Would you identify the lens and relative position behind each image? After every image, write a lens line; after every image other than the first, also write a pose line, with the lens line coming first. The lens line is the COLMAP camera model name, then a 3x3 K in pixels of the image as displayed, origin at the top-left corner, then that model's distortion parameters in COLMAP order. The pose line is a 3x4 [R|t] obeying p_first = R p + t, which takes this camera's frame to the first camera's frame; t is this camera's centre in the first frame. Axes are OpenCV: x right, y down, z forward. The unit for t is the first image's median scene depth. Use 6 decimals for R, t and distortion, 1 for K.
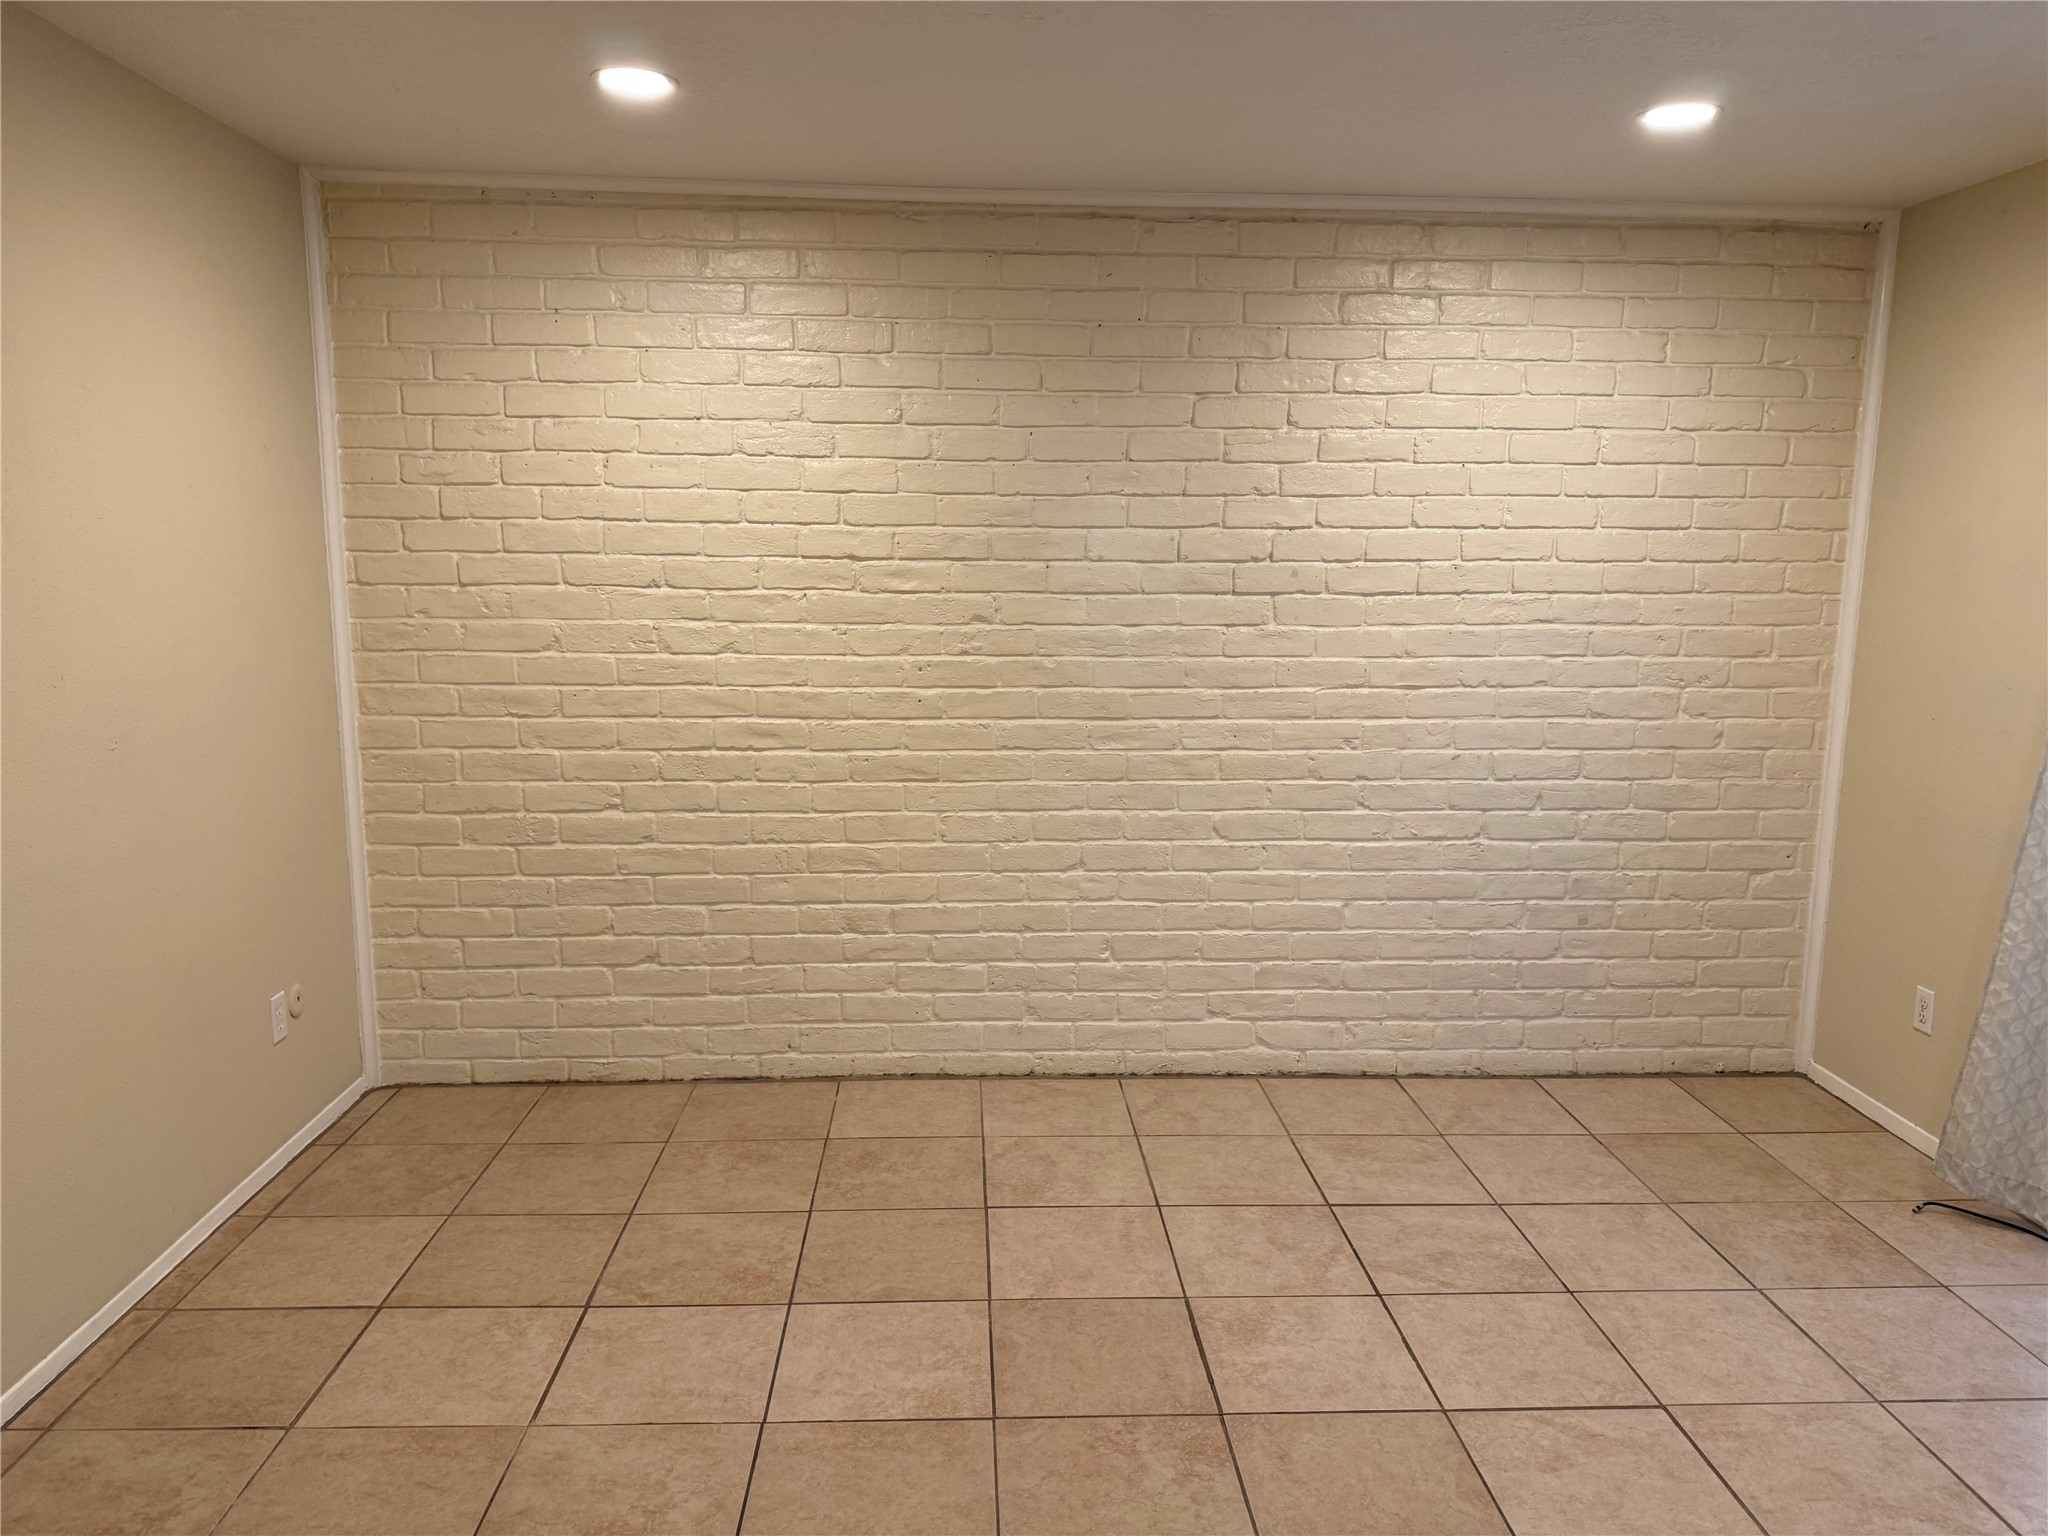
lens RADIAL K [[1447.1, 0, 1024.0], [0, 1447.1, 768.0], [0, 0, 1]] dist [0.169353, -0.281375]
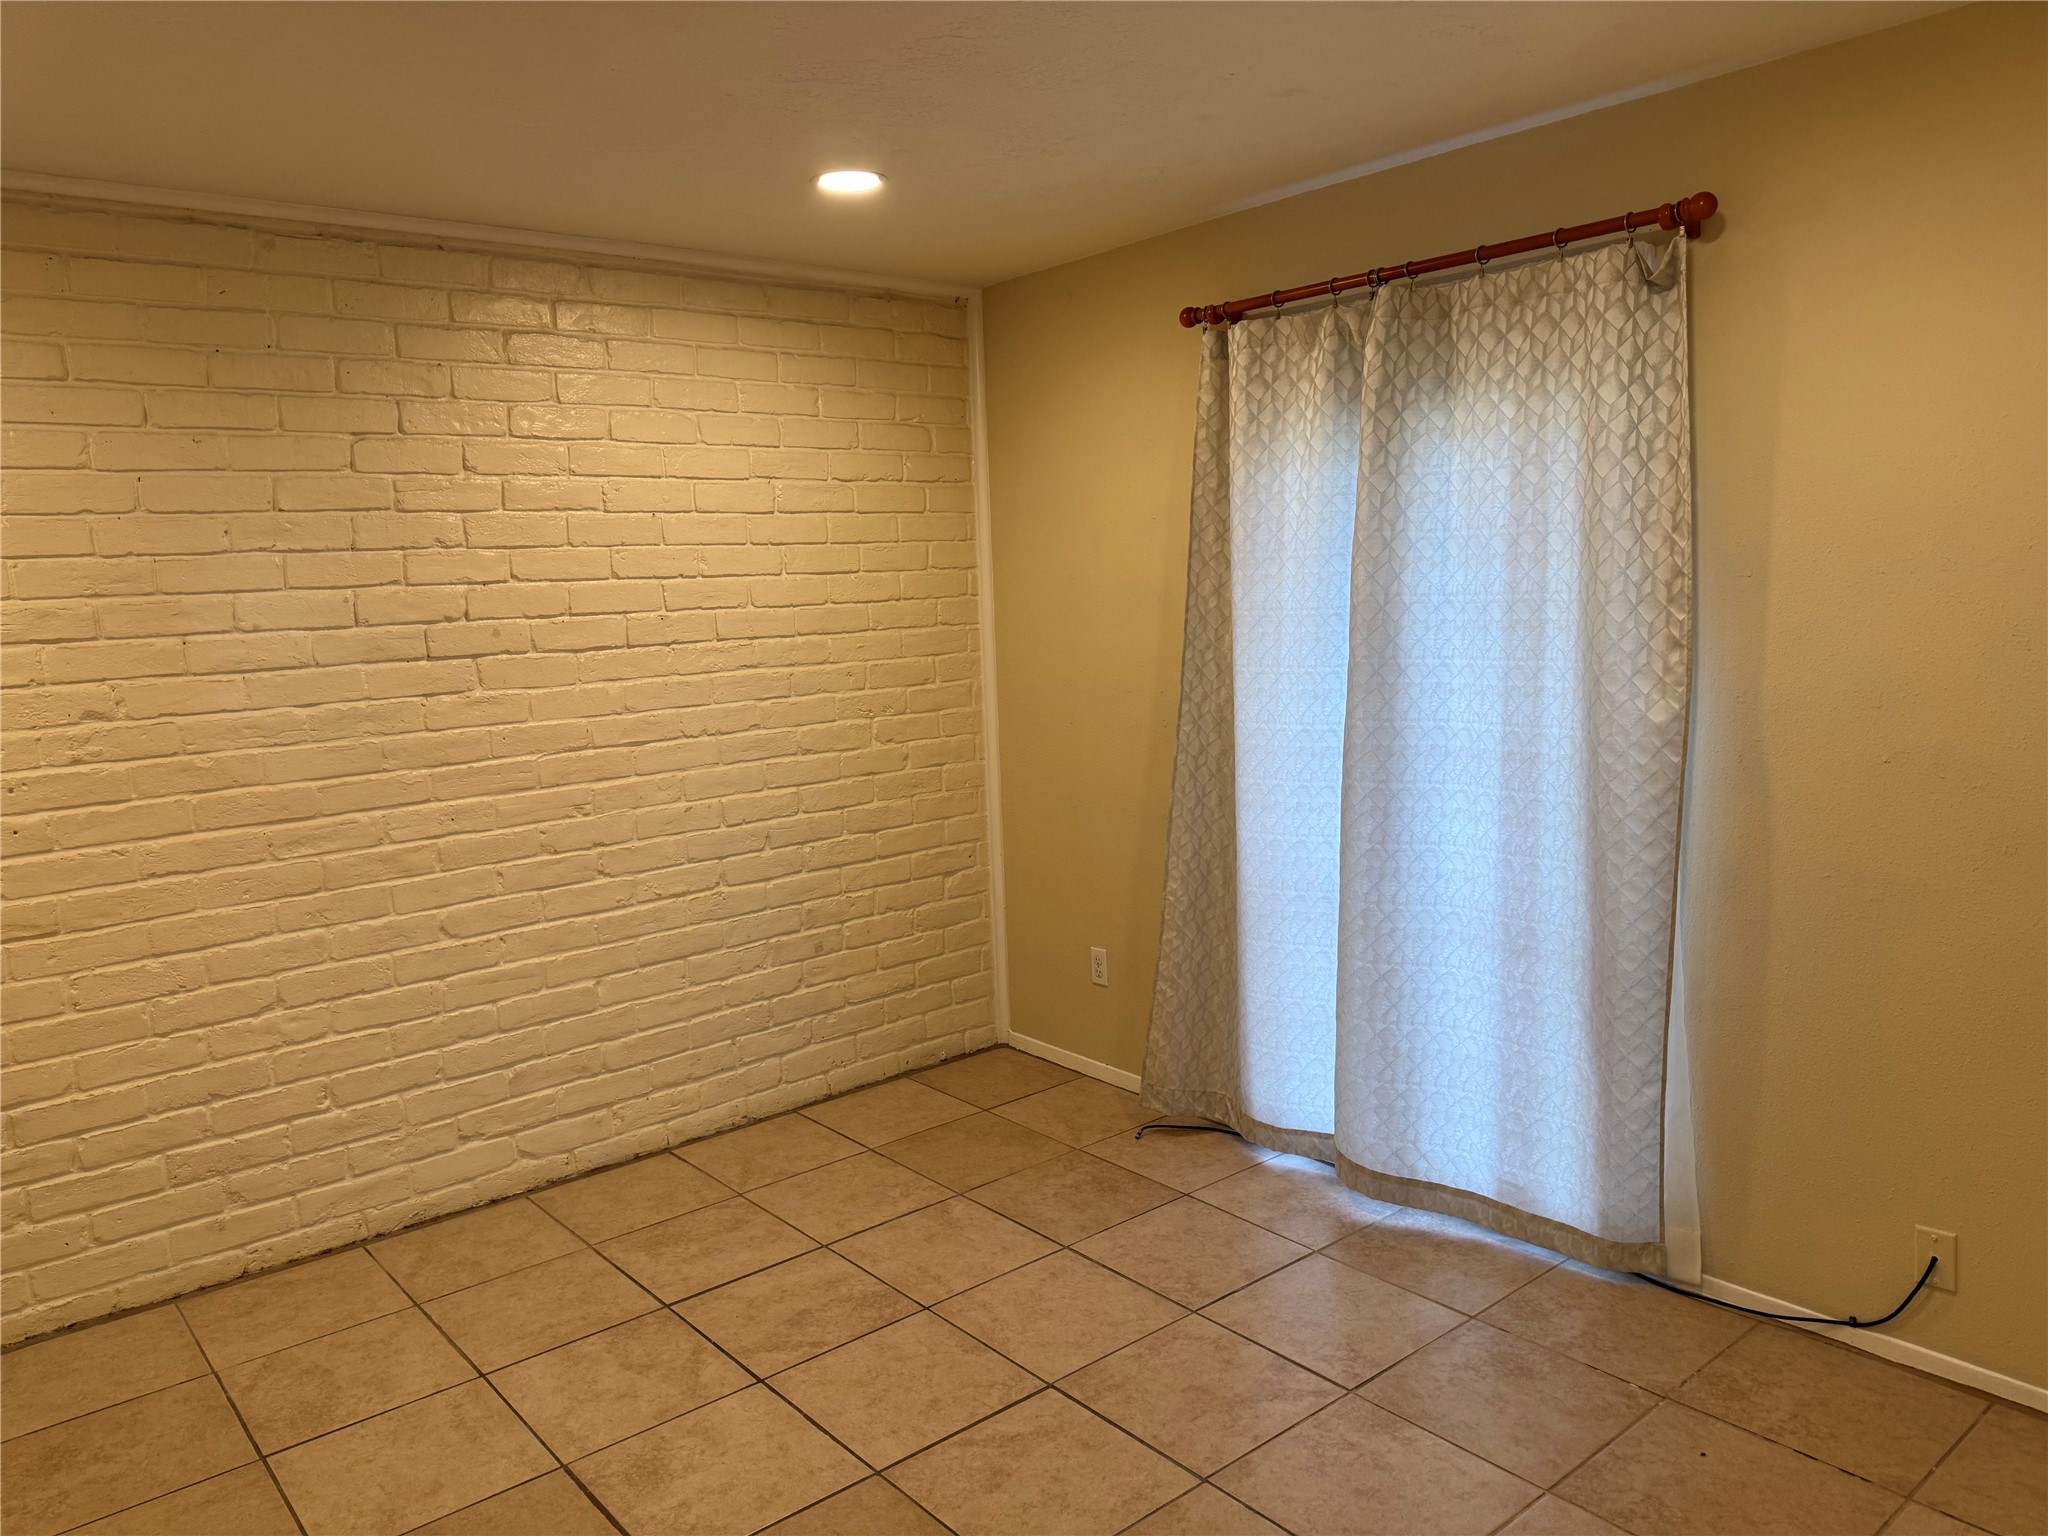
lens RADIAL K [[1461.3, 0, 1024.0], [0, 1461.3, 768.0], [0, 0, 1]] dist [0.122137, -0.187970]
pose [[0.798863, -0.120207, 0.589379, -0.103802], [0.137547, 0.990373, 0.015557, -0.019419], [-0.585575, 0.068639, 0.807707, 0.072376]]
